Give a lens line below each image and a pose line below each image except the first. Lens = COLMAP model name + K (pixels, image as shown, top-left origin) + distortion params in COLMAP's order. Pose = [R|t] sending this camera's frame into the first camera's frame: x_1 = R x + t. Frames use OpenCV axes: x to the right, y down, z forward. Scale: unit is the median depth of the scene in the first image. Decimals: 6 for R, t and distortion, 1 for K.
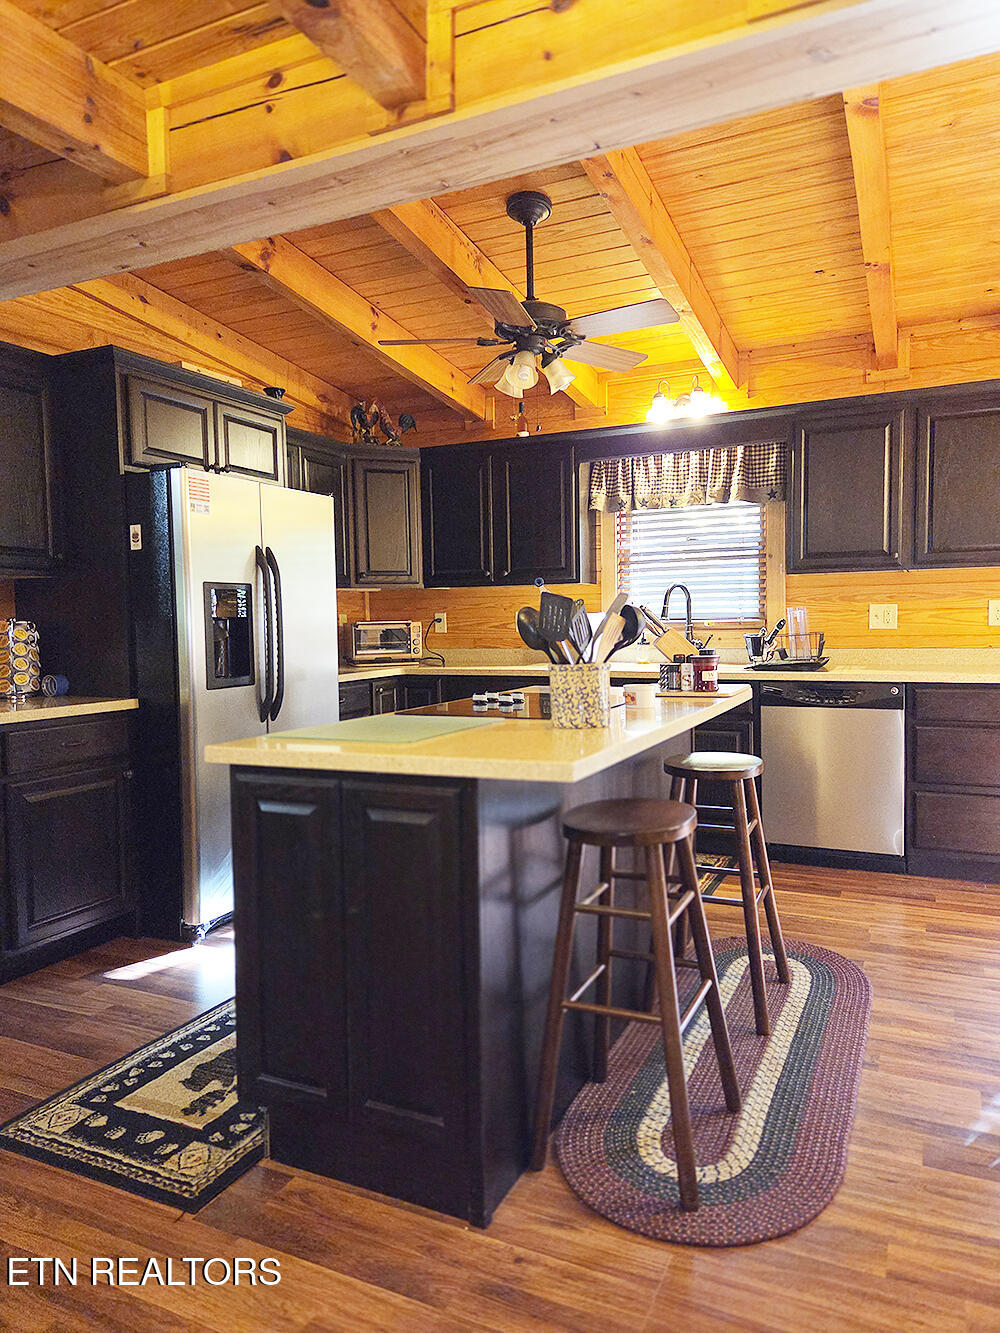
lens RADIAL K [[902.9, 0, 489.3], [0, 902.9, 672.3], [0, 0, 1]] dist [0.072810, -0.060254]
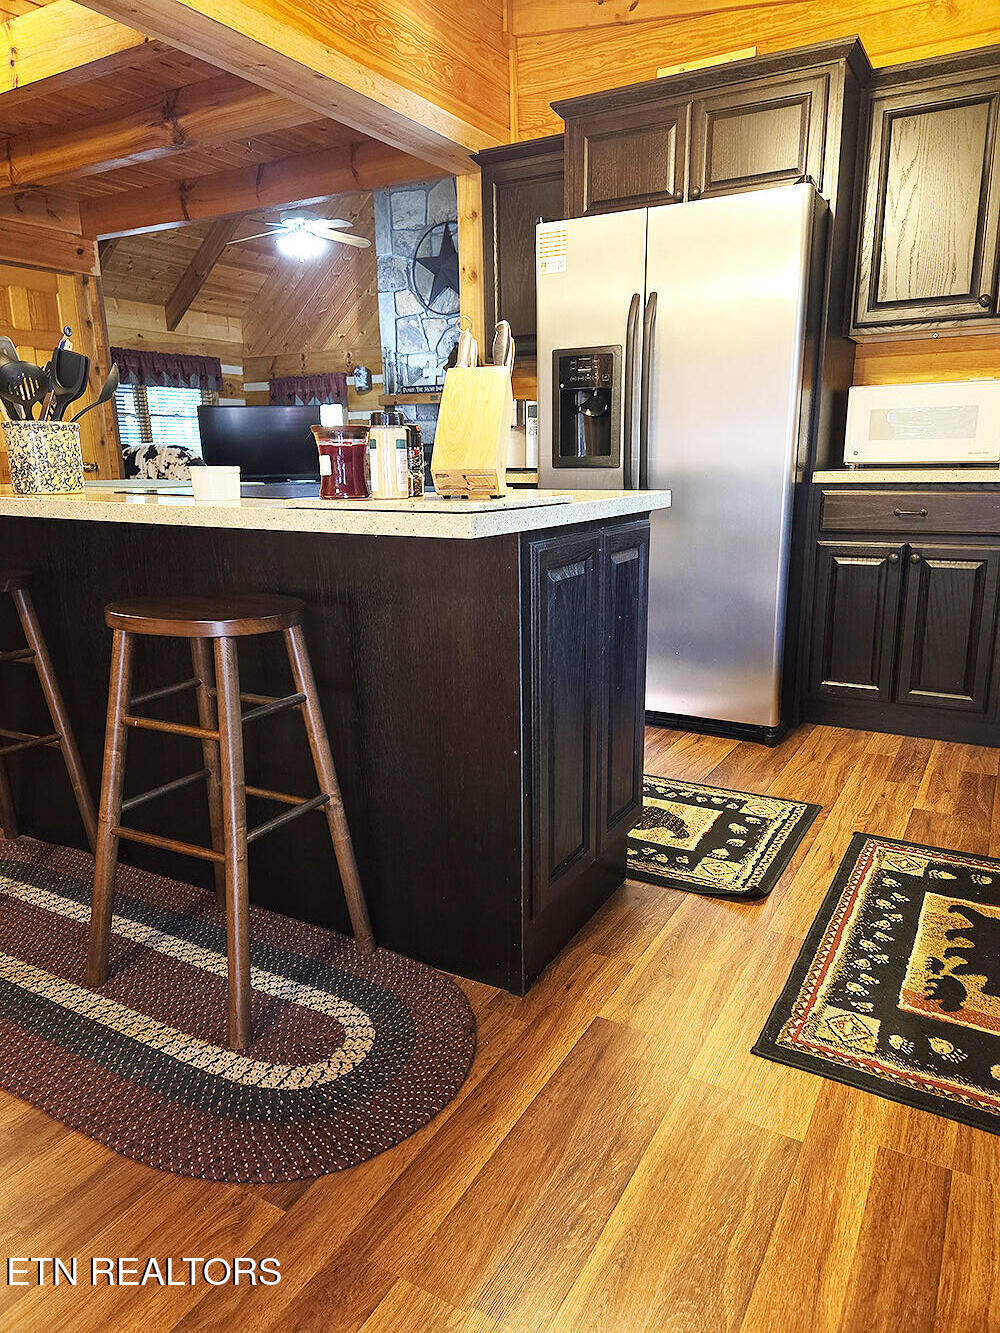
lens RADIAL K [[902.9, 0, 507.7], [0, 902.9, 657.2], [0, 0, 1]] dist [0.072810, -0.060254]
pose [[0.055002, -0.209454, 0.976270, -0.854010], [0.071261, 0.976081, 0.205399, 0.012445], [-0.995940, 0.058272, 0.068612, 0.687627]]
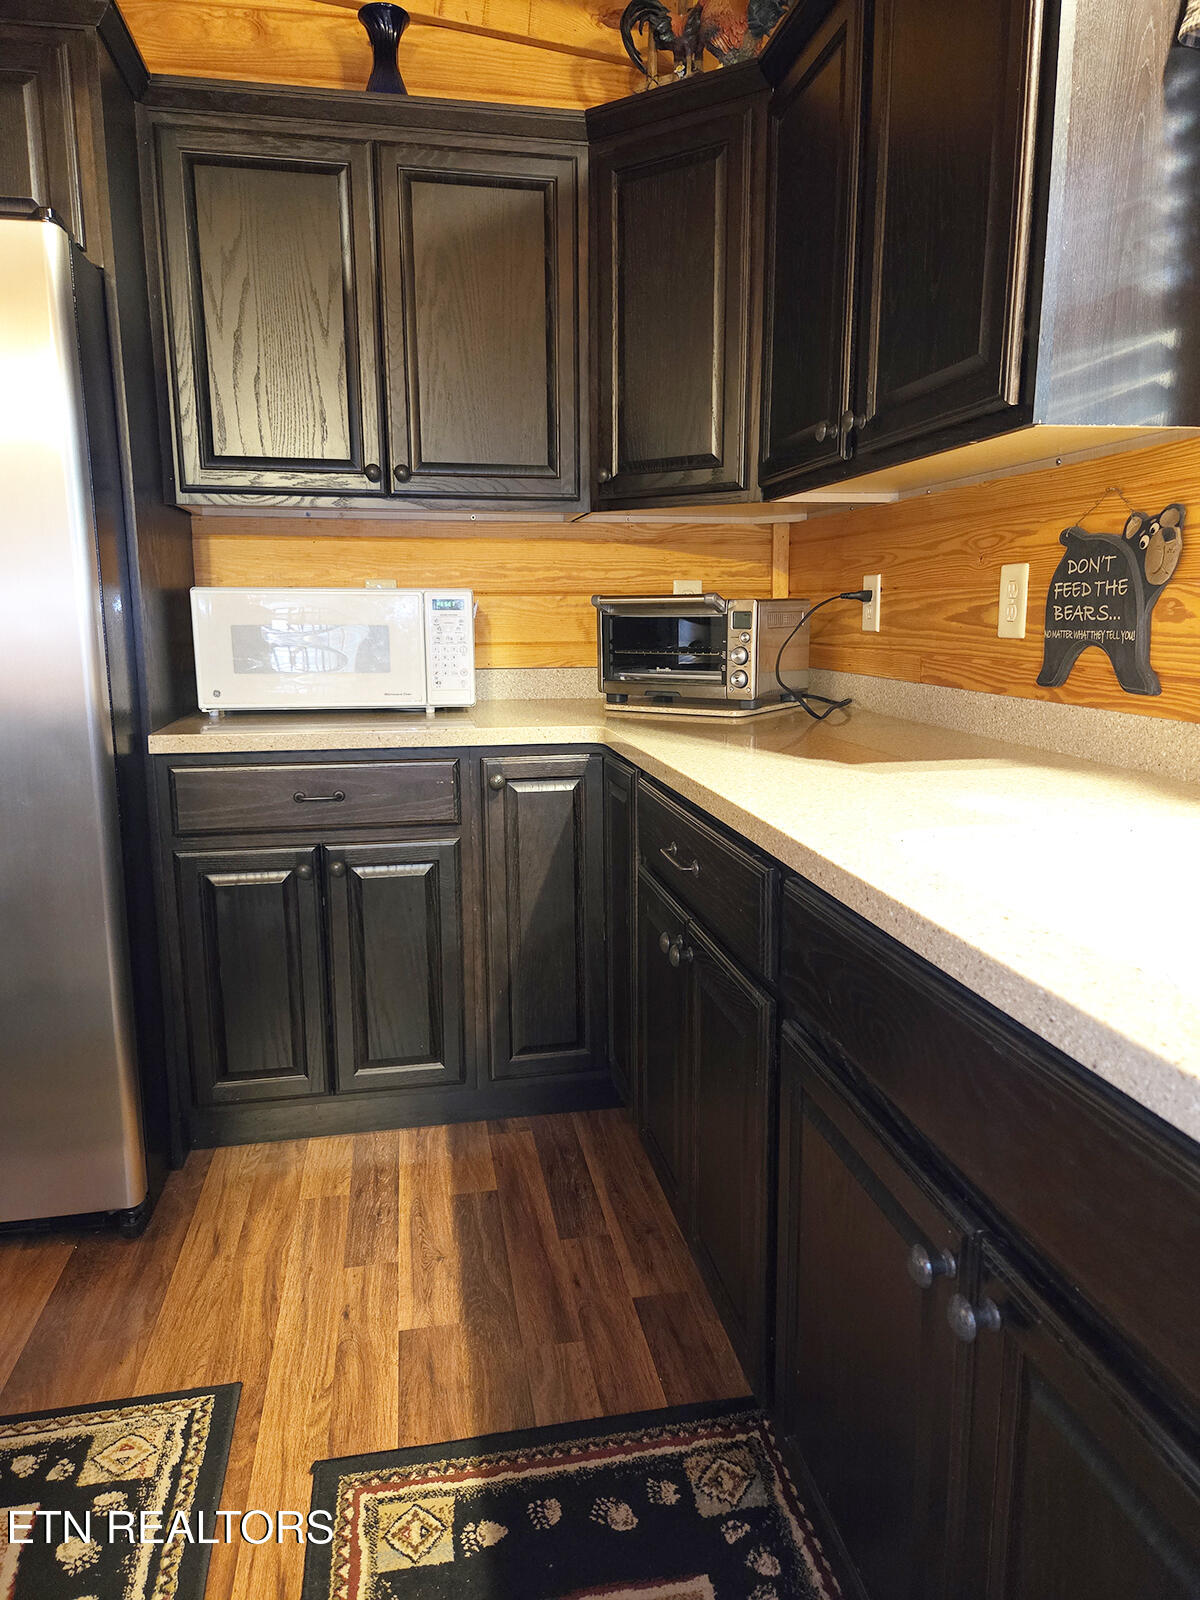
lens RADIAL K [[1083.8, 0, 614.5], [0, 1083.8, 798.4], [0, 0, 1]] dist [0.072810, -0.060254]
pose [[-0.604668, -0.120766, 0.787269, -0.589912], [0.060014, 0.978720, 0.196229, -0.027743], [-0.794213, 0.165901, -0.584553, 0.602974]]
